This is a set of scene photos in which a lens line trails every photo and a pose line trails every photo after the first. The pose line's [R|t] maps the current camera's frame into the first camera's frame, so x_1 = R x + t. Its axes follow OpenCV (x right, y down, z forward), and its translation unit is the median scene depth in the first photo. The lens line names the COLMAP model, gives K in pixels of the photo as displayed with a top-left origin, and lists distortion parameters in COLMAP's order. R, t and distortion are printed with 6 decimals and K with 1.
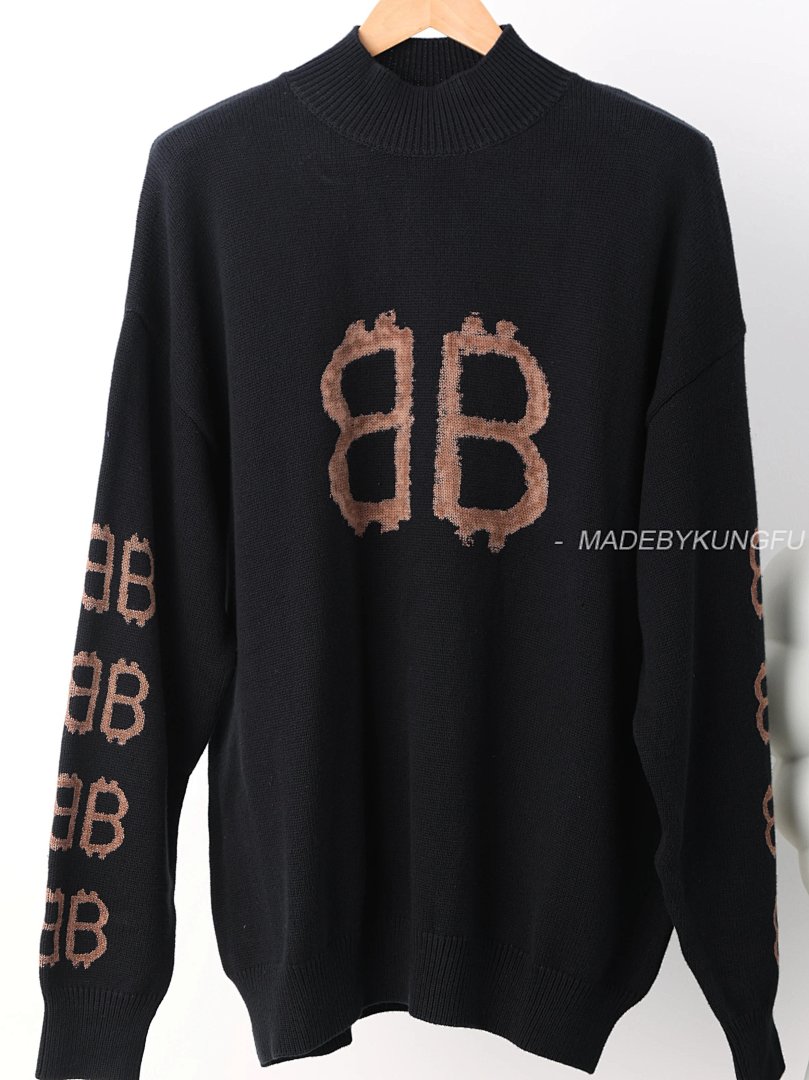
lens RADIAL K [[2151.9, 0, 404.5], [0, 2151.9, 540.0], [0, 0, 1]] dist [-0.077204, -0.012252]
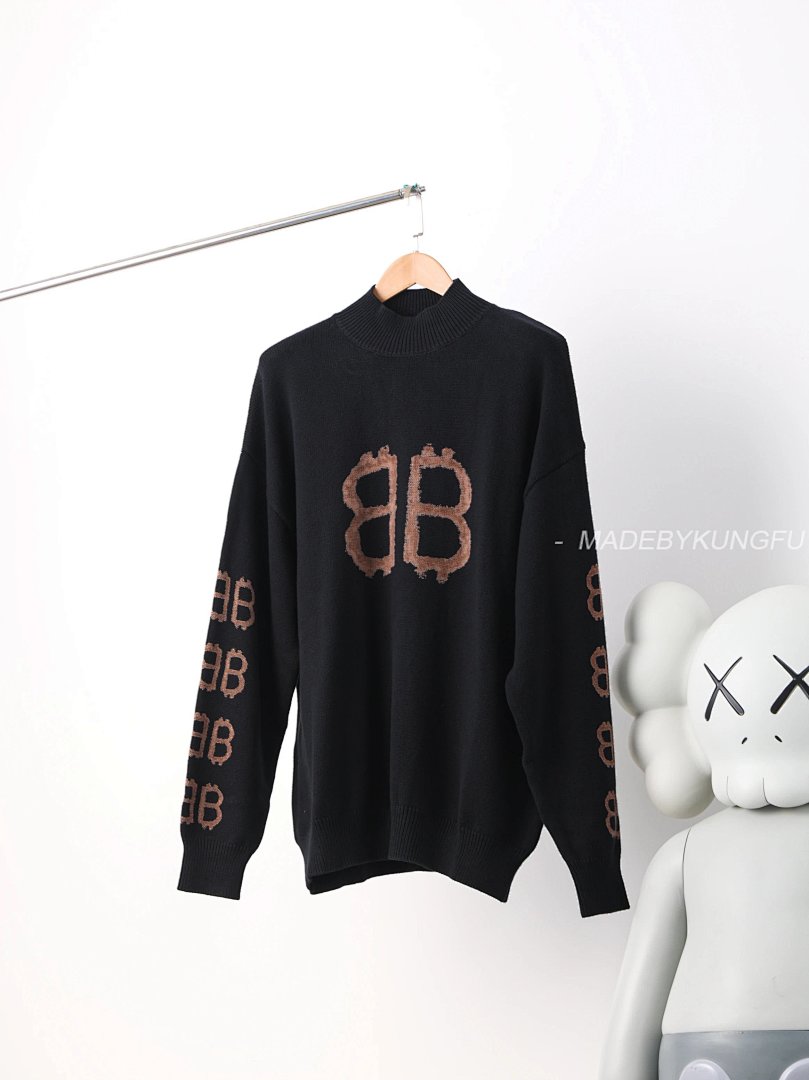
lens RADIAL K [[3360.4, 0, 404.5], [0, 3360.4, 540.0], [0, 0, 1]] dist [-0.281493, -0.776485]
pose [[0.941184, -0.033100, -0.336268, 0.910981], [-0.023528, 0.986355, -0.162945, 0.406334], [0.337073, 0.161273, 0.927563, -1.477784]]
